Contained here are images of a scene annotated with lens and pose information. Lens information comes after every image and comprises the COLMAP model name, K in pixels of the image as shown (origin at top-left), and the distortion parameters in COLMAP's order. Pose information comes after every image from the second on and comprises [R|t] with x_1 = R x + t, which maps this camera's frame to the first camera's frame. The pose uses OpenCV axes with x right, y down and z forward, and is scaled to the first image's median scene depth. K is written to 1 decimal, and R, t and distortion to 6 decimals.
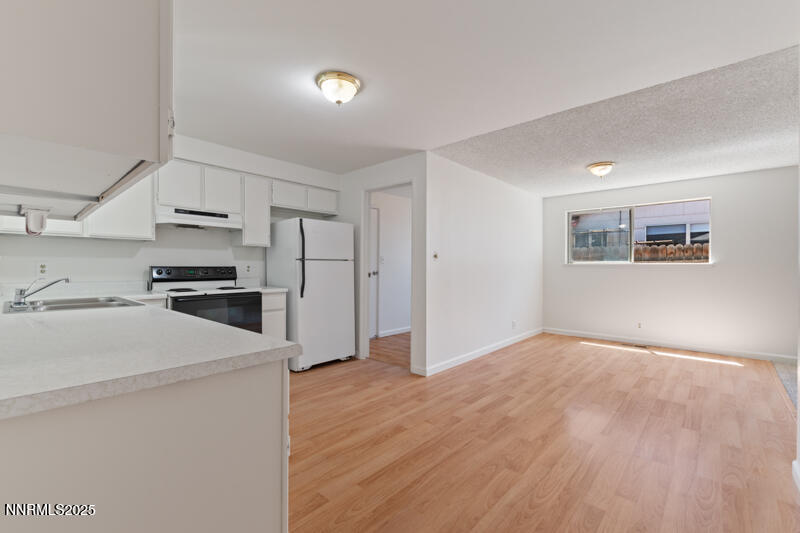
lens RADIAL K [[349.0, 0, 400.0], [0, 349.0, 266.5], [0, 0, 1]] dist [-0.000514, -0.000181]
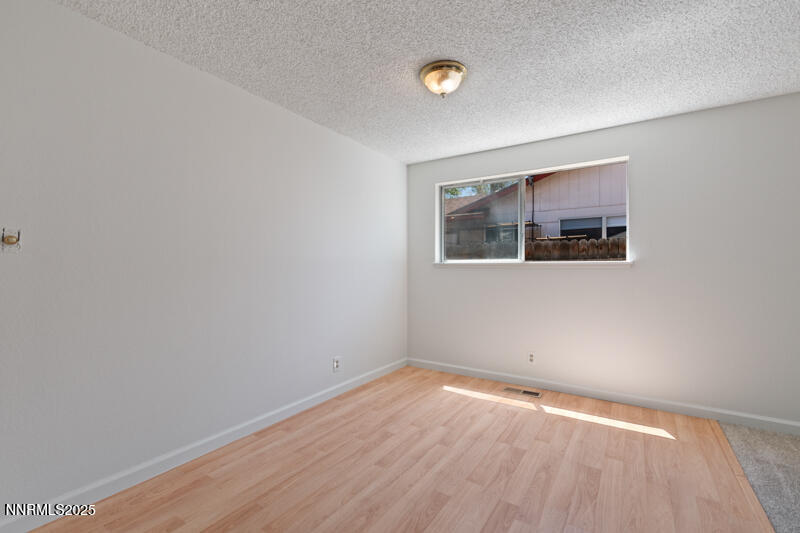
lens RADIAL K [[362.9, 0, 400.0], [0, 362.9, 266.5], [0, 0, 1]] dist [0.001089, 0.000144]
pose [[0.986099, -0.002385, 0.166141, 0.271842], [0.003576, 0.999970, -0.006865, 0.002917], [-0.166119, 0.007364, 0.986078, 0.306477]]
